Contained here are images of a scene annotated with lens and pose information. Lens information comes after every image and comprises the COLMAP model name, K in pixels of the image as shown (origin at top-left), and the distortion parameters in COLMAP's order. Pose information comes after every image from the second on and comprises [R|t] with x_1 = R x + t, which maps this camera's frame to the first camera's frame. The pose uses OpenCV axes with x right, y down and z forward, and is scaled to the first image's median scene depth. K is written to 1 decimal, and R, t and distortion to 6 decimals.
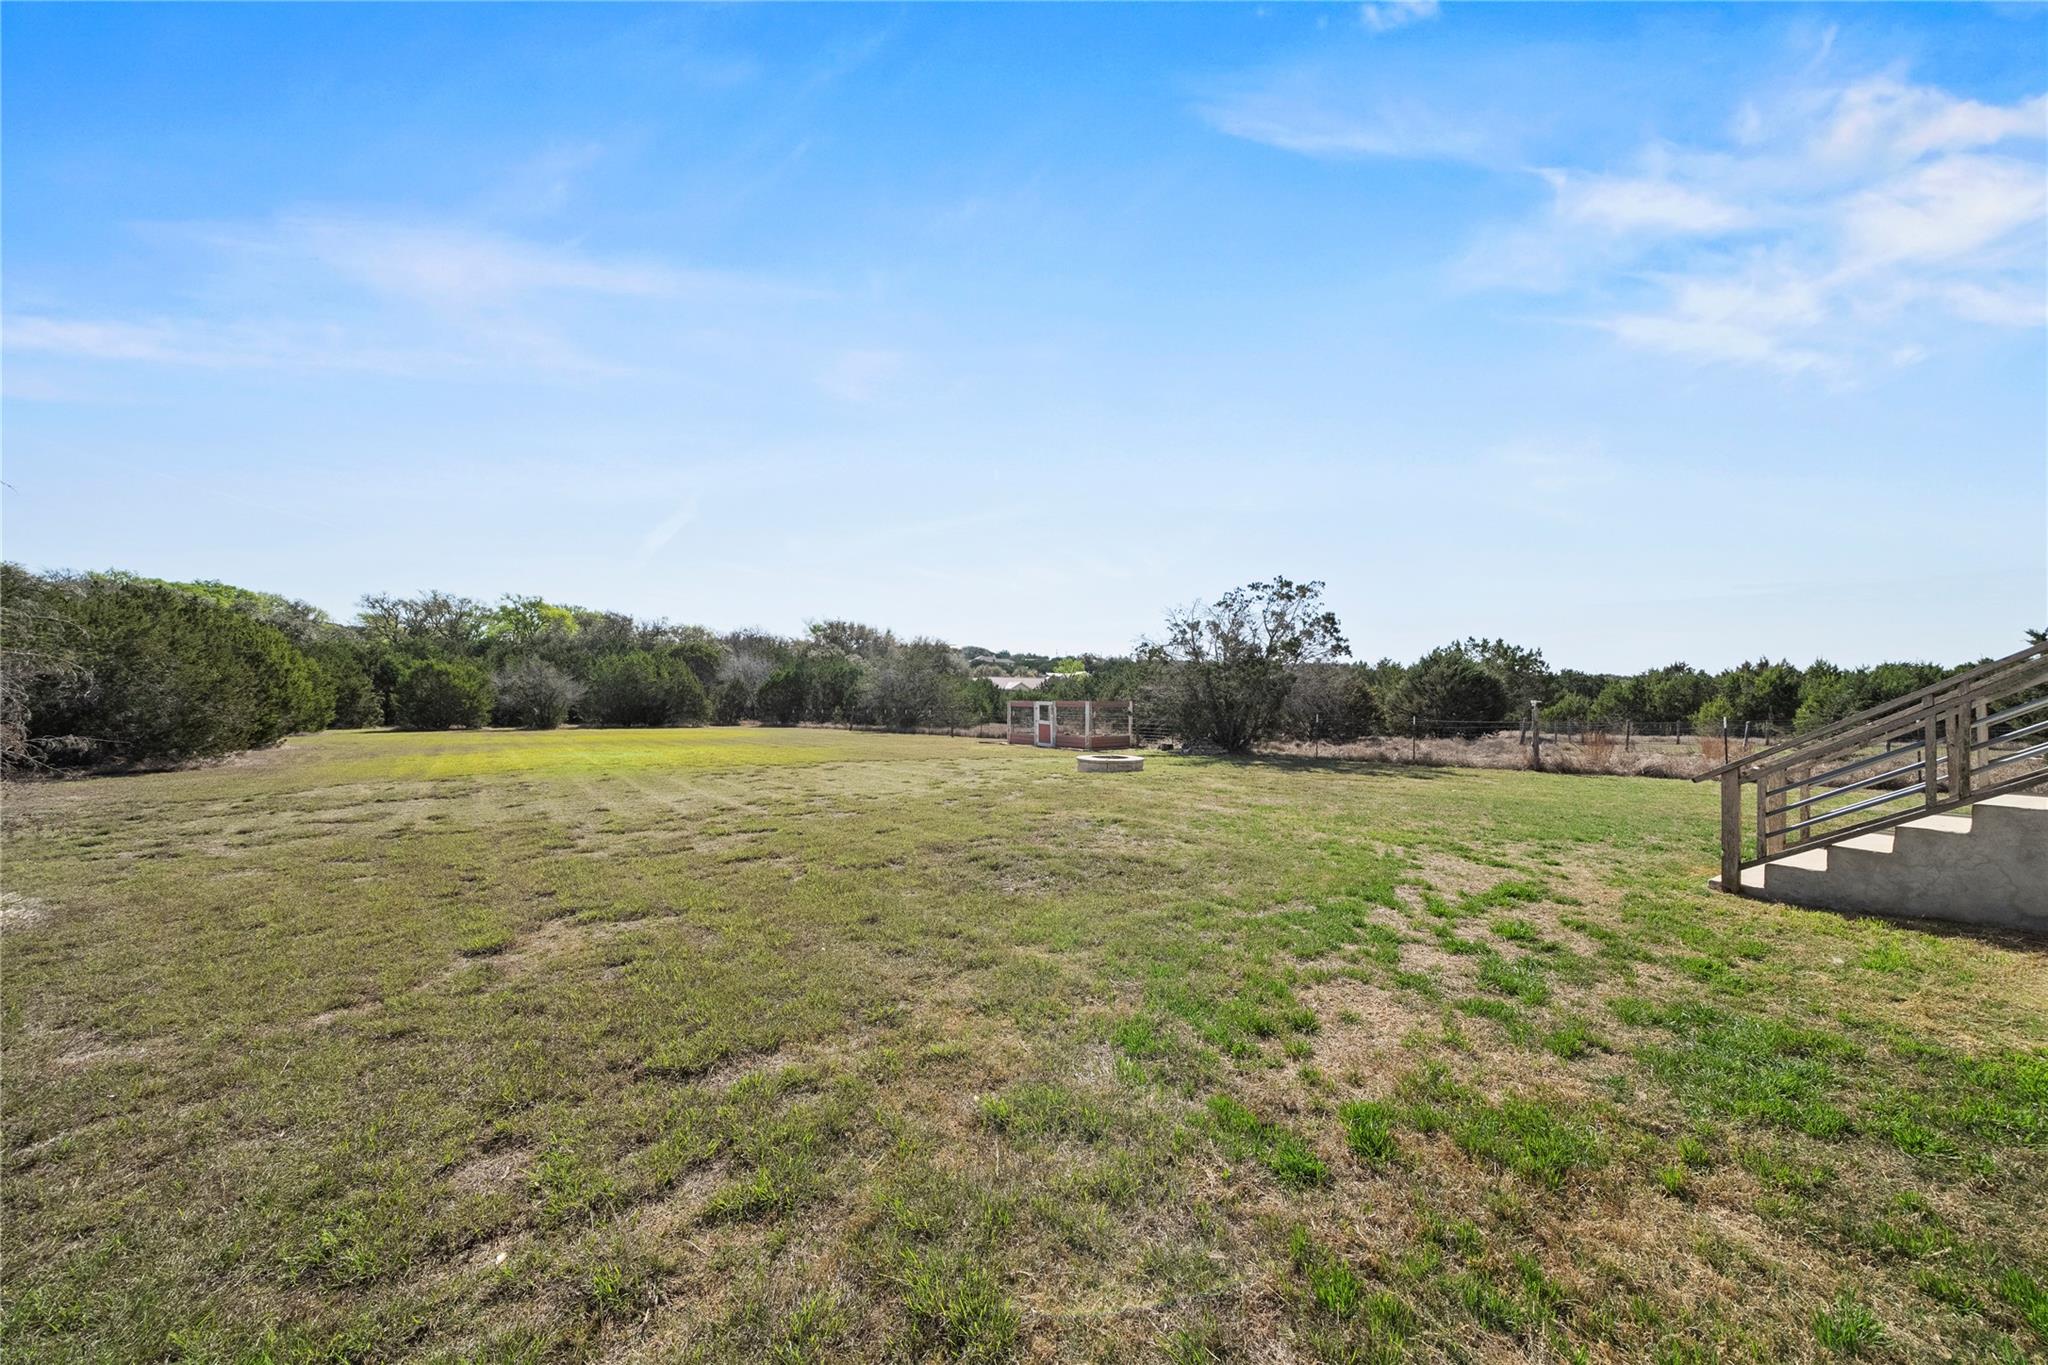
lens RADIAL K [[699.4, 0, 1024.0], [0, 699.4, 682.5], [0, 0, 1]] dist [-0.000328, 0.000130]
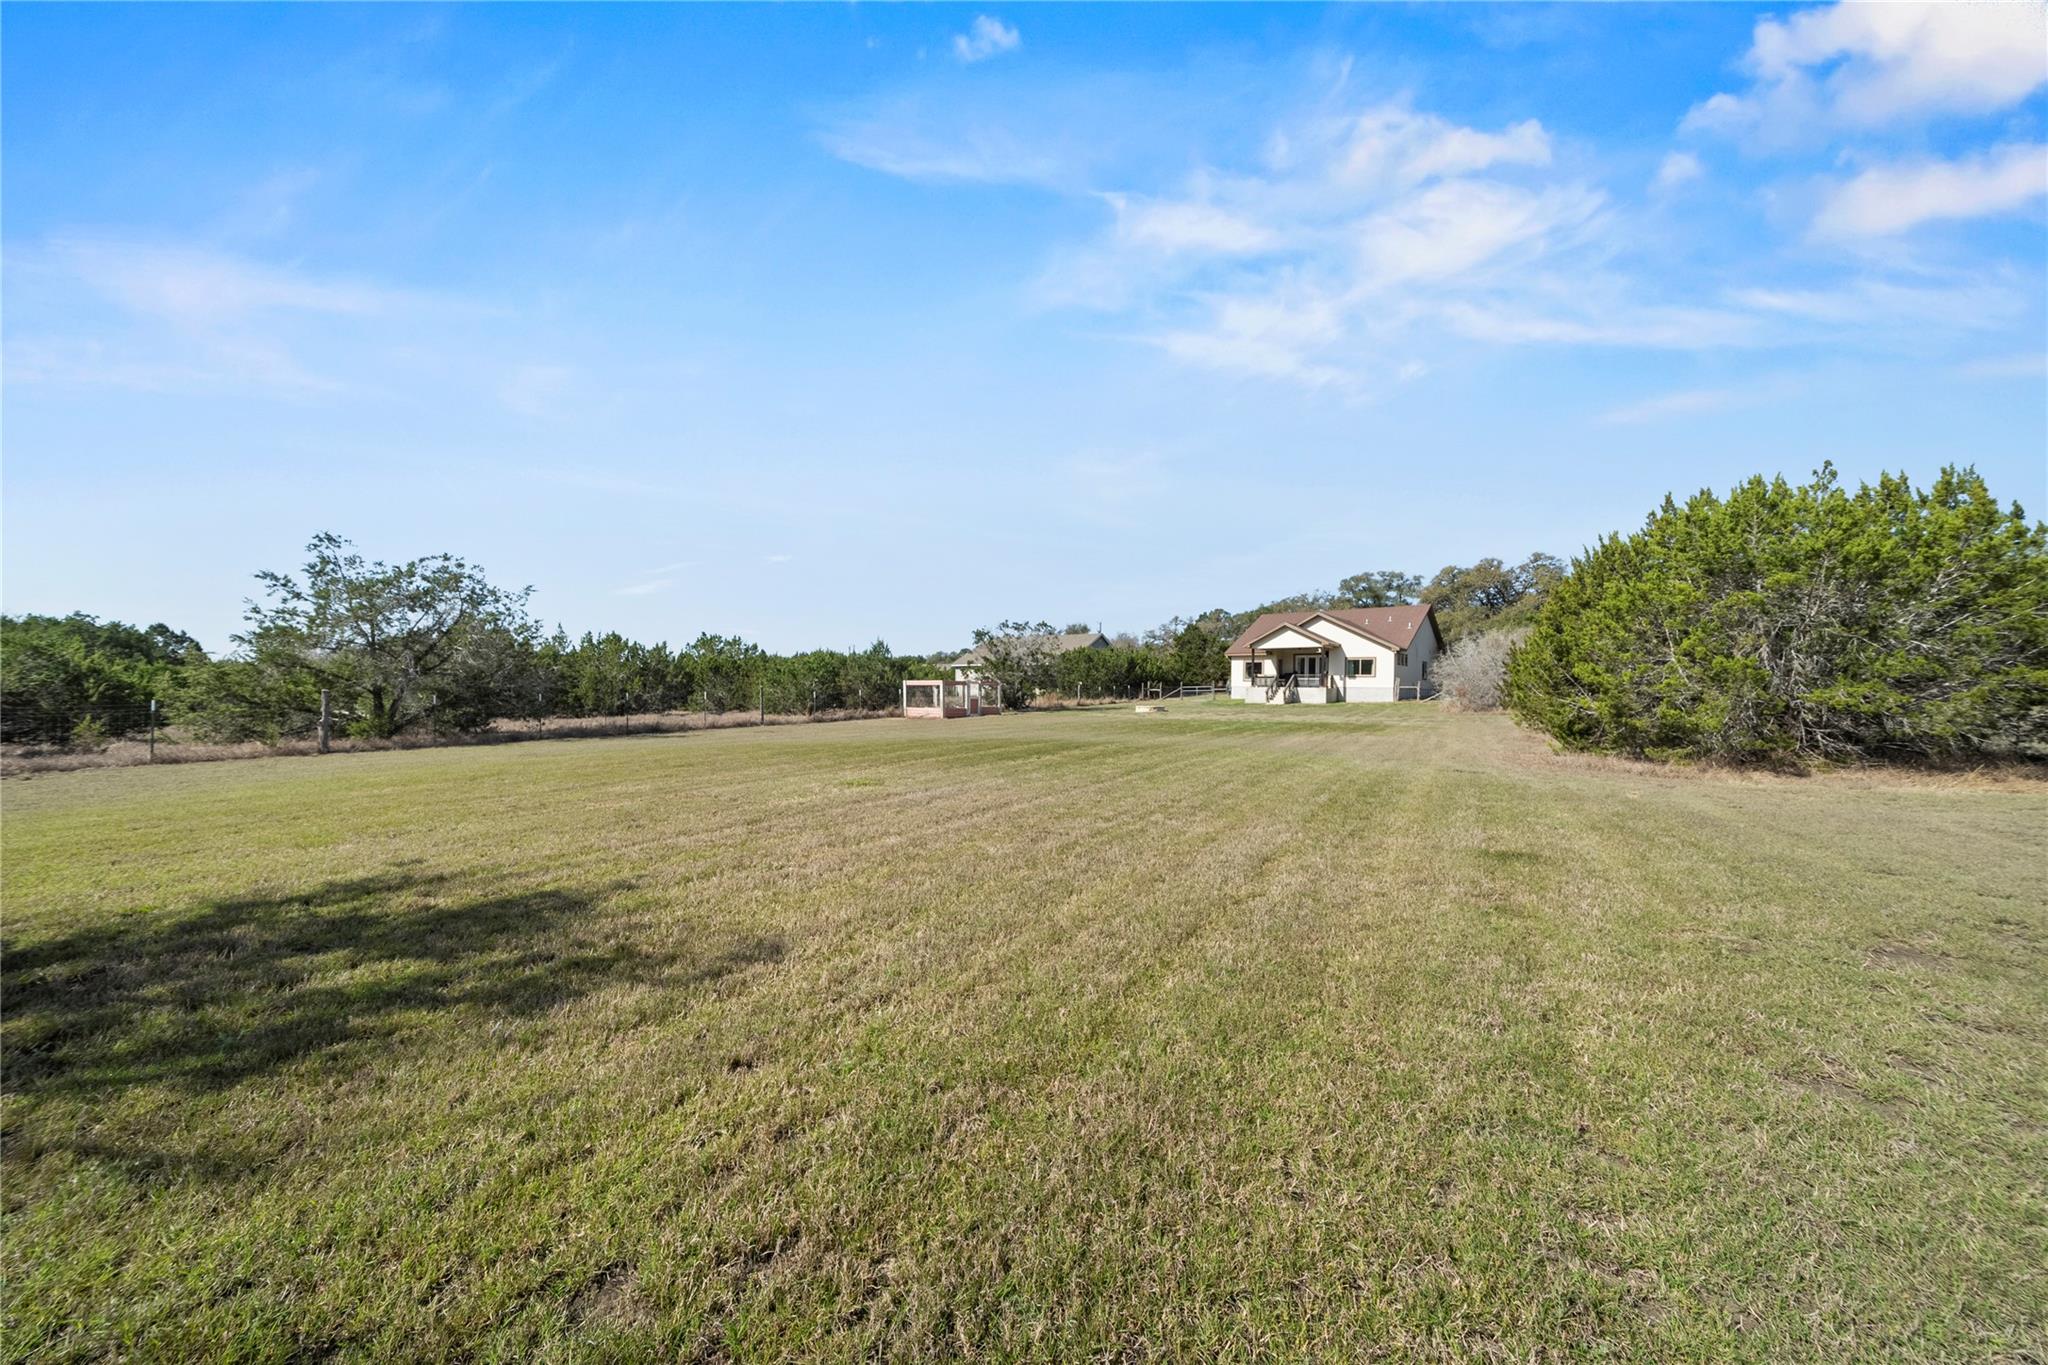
lens RADIAL K [[713.7, 0, 1018.0], [0, 713.7, 696.2], [0, 0, 1]] dist [0.000447, 0.000010]
pose [[0.999807, 0.004646, -0.019086, 0.656054], [-0.004512, 0.999965, 0.007073, 0.017906], [0.019118, -0.006985, 0.999793, -0.087184]]
